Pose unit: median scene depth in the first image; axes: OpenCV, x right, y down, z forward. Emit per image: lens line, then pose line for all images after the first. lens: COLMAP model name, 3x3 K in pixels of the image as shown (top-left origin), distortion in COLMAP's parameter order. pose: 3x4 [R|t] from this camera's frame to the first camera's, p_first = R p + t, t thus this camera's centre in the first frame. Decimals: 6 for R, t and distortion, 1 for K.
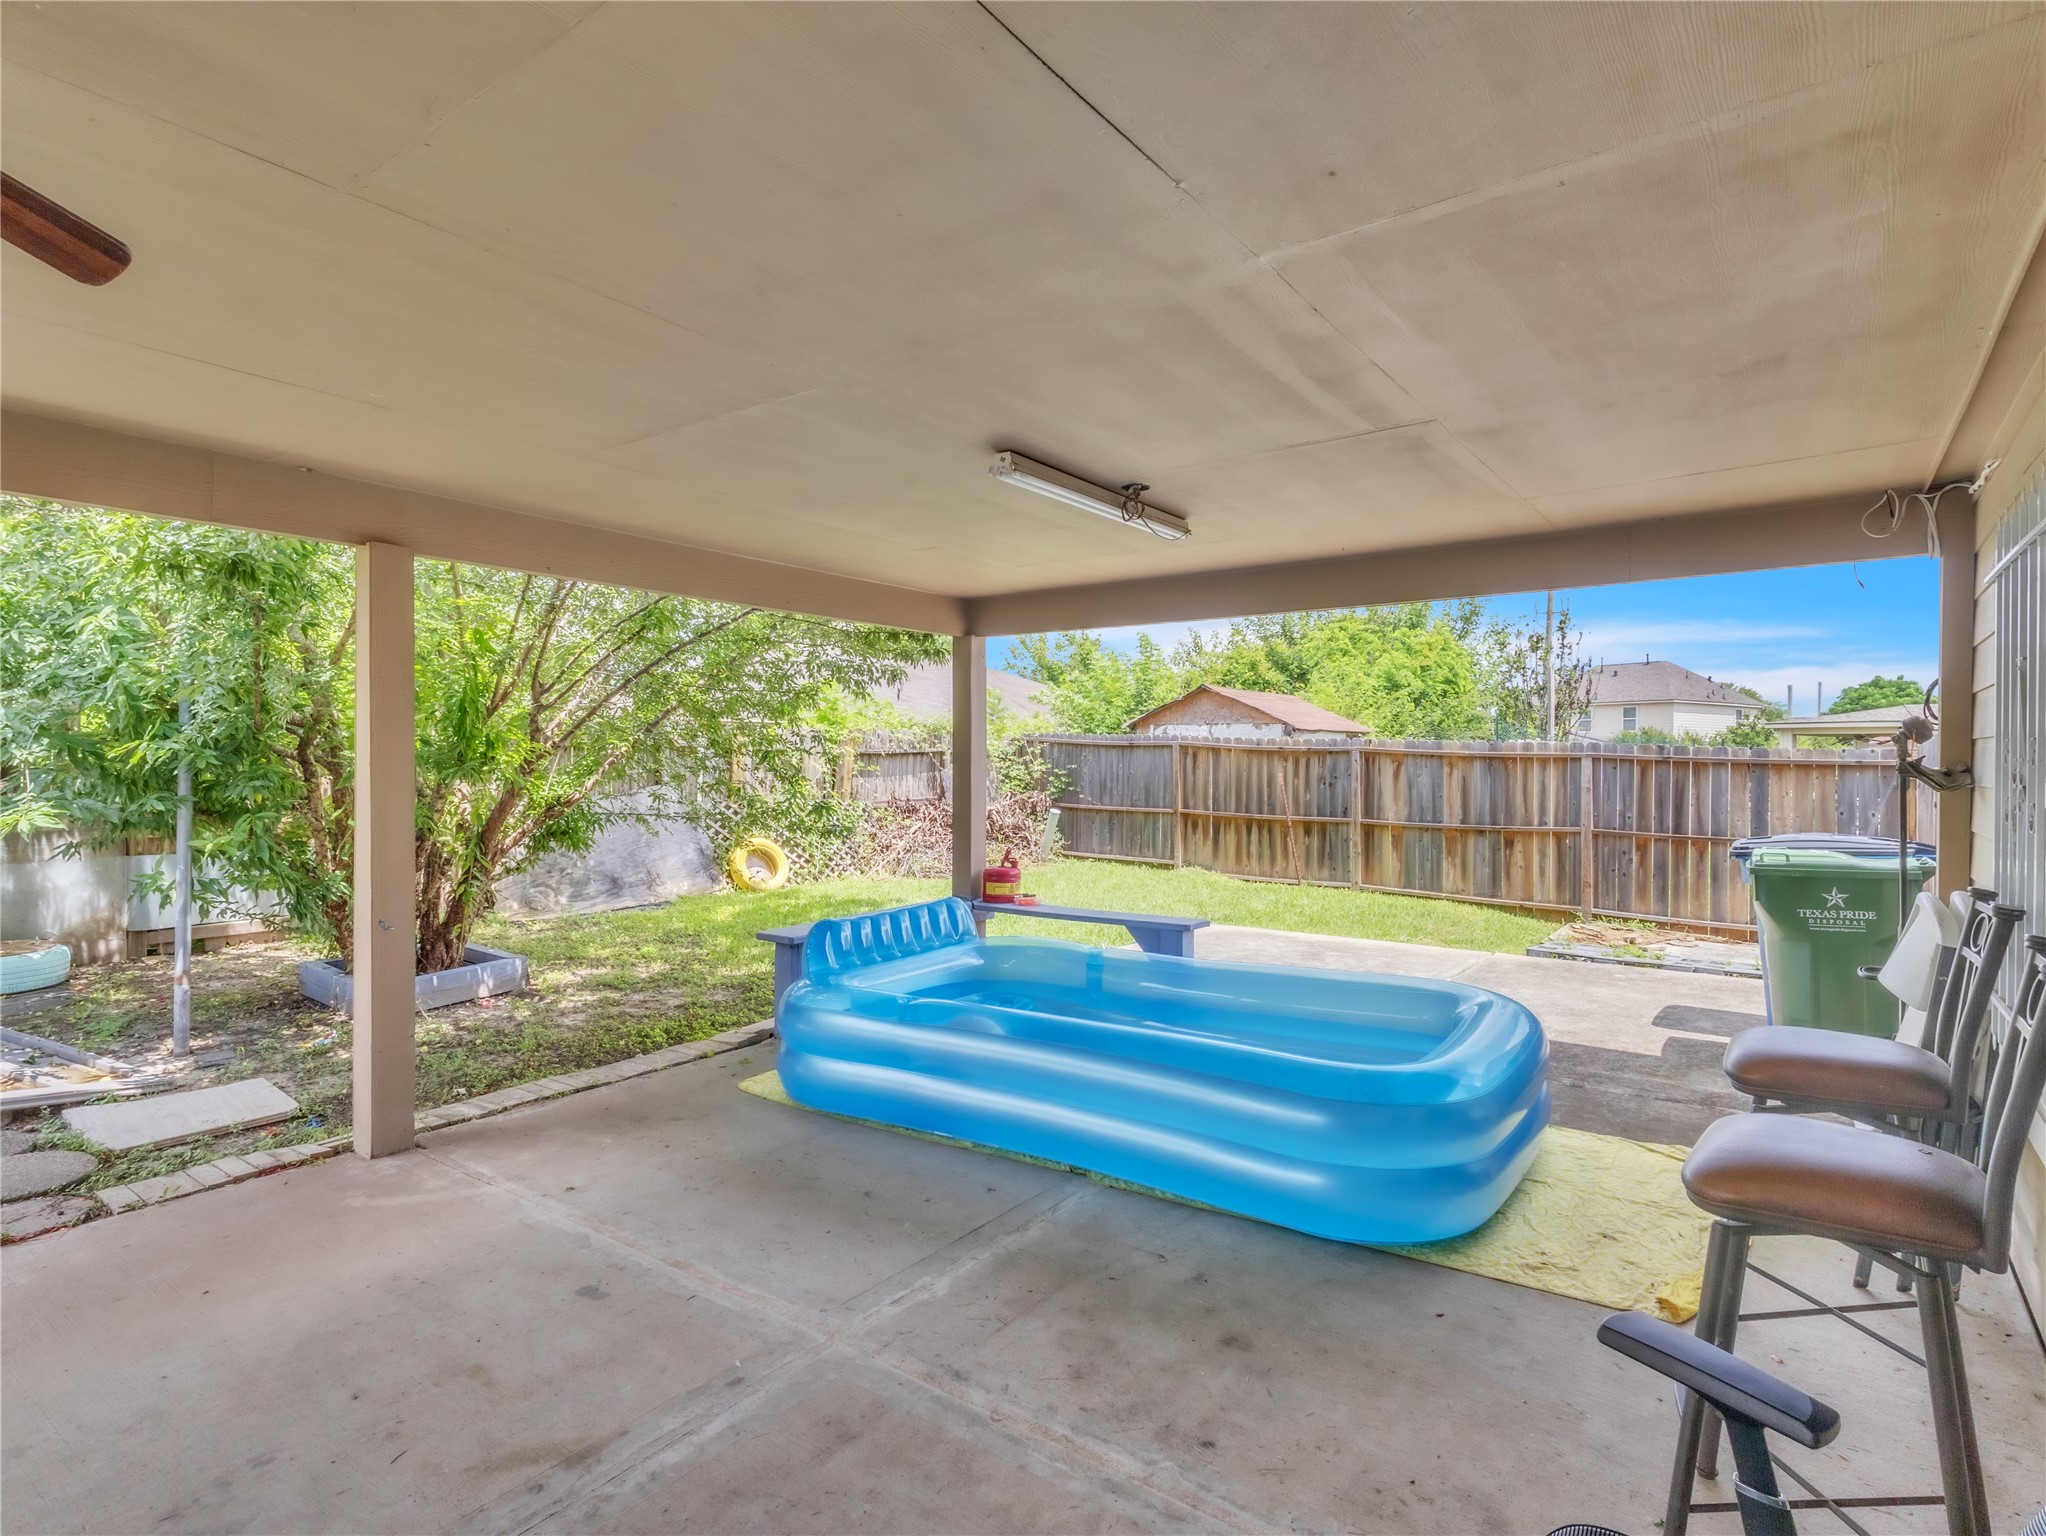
lens RADIAL K [[1066.2, 0, 1023.0], [0, 1066.2, 768.0], [0, 0, 1]] dist [0.000098, 0.000131]
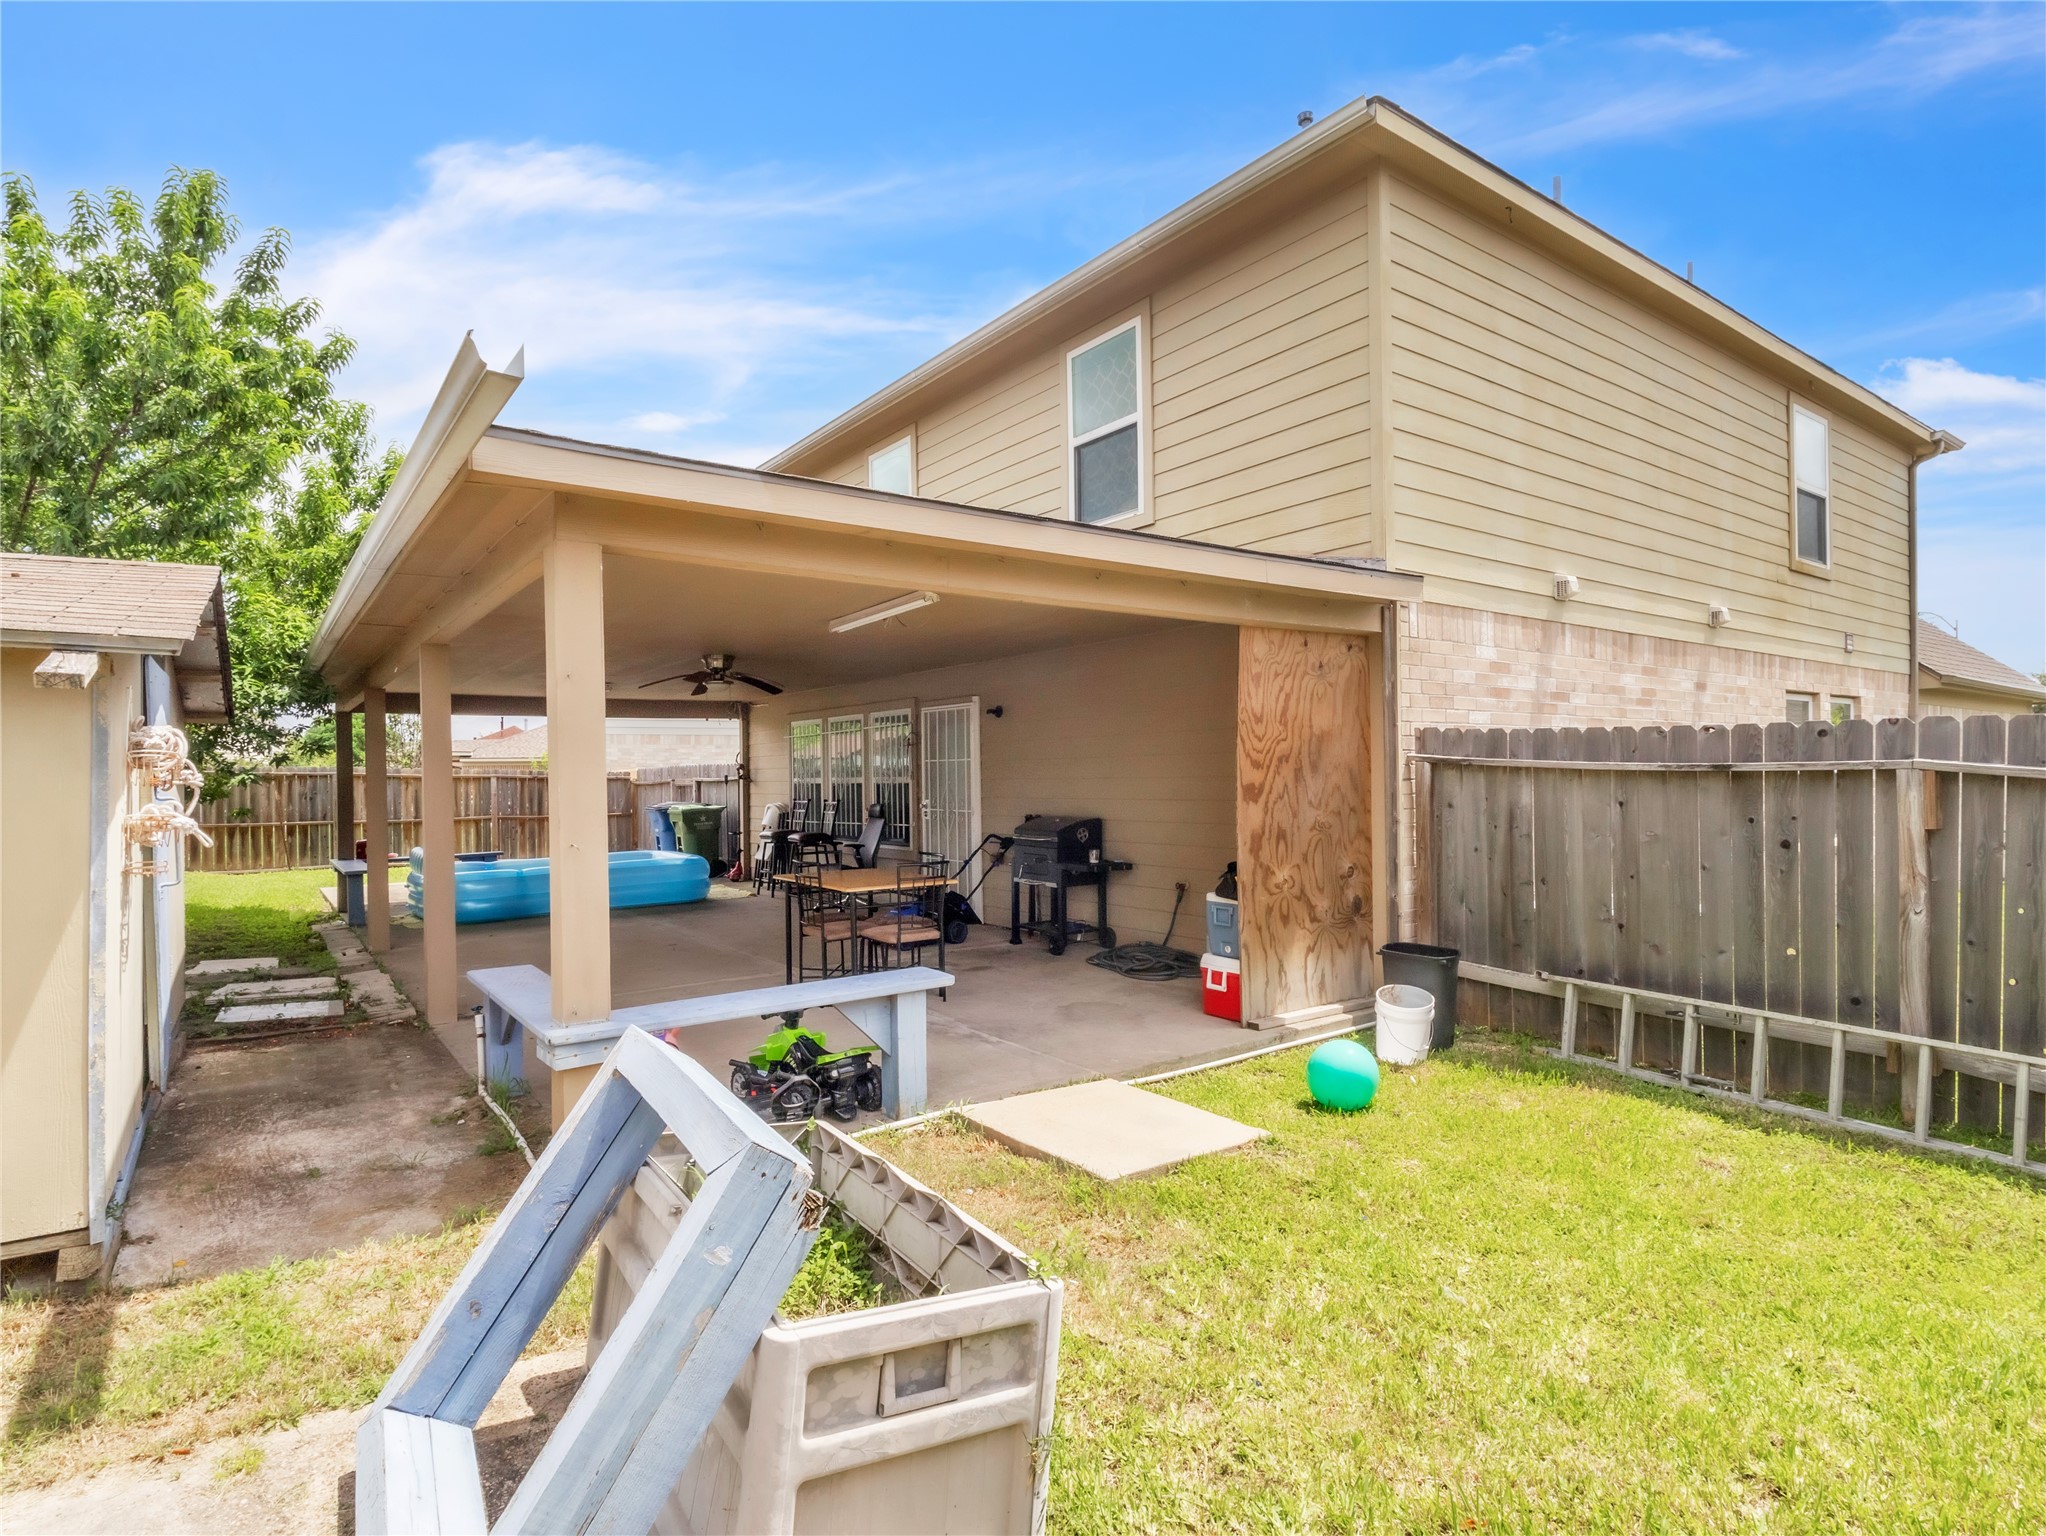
lens RADIAL K [[1066.2, 0, 1023.0], [0, 1066.2, 768.0], [0, 0, 1]] dist [0.000098, 0.000131]
pose [[0.298742, -0.003641, 0.954327, -0.924260], [0.021209, 0.999771, -0.002825, -0.001445], [-0.954098, 0.021085, 0.298751, -0.398549]]
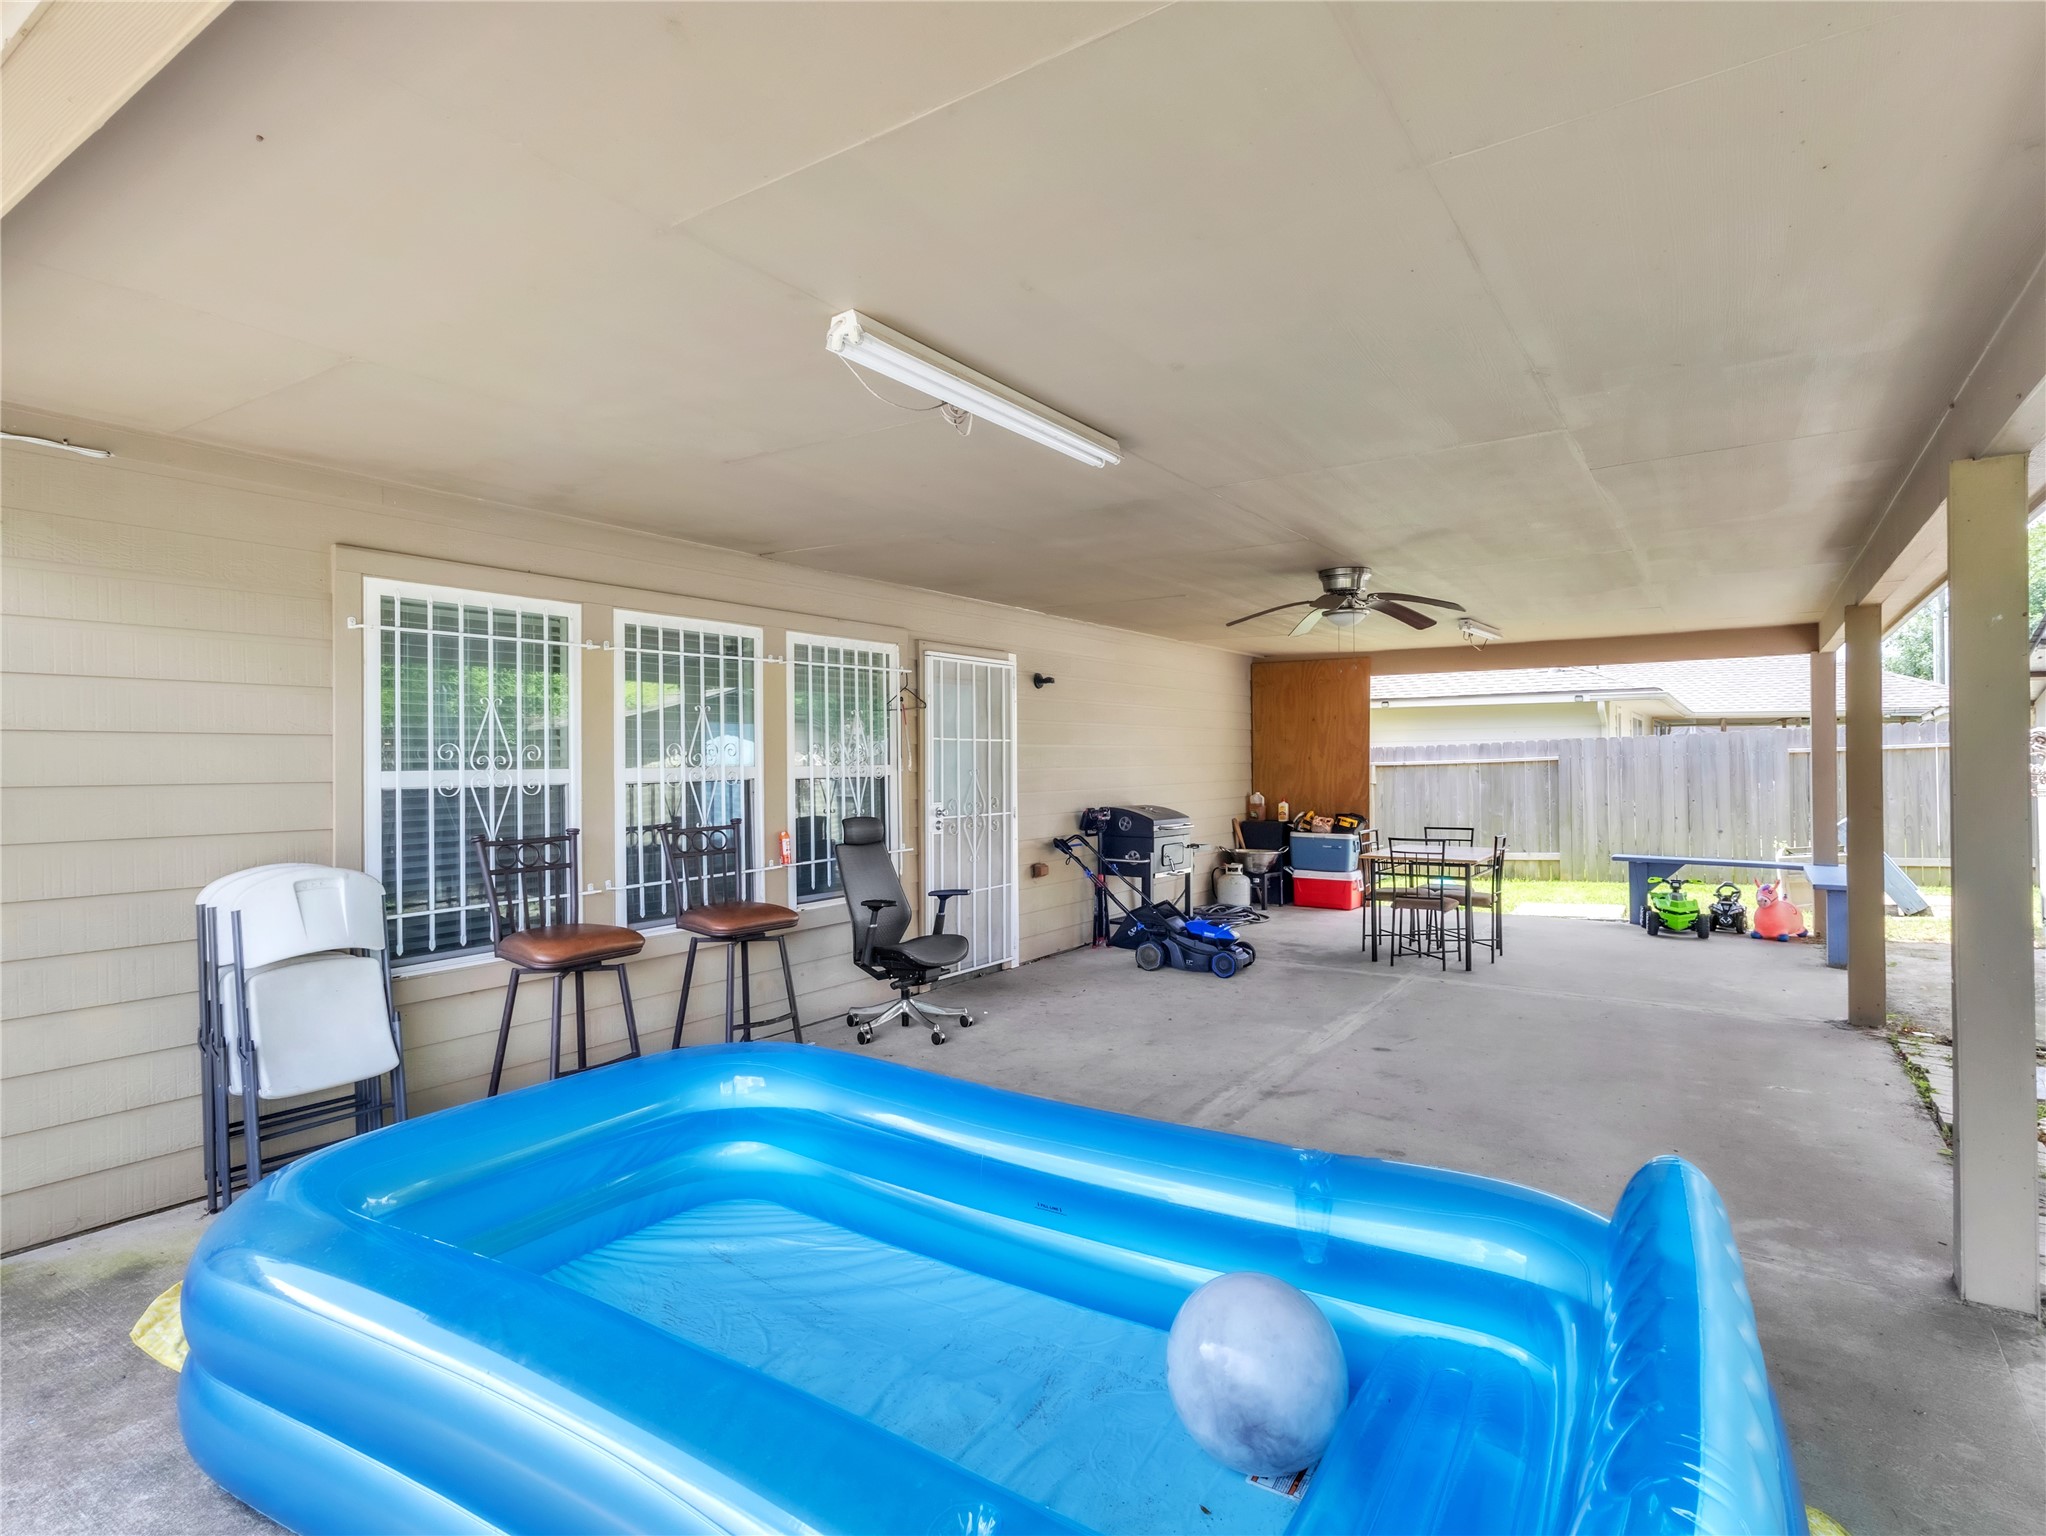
lens RADIAL K [[1066.2, 0, 1023.0], [0, 1066.2, 768.0], [0, 0, 1]] dist [0.000098, 0.000131]
pose [[-0.998704, 0.008865, -0.050120, 0.035980], [0.008020, 0.999823, 0.017043, -0.007232], [0.050262, 0.016619, -0.998598, 0.653826]]
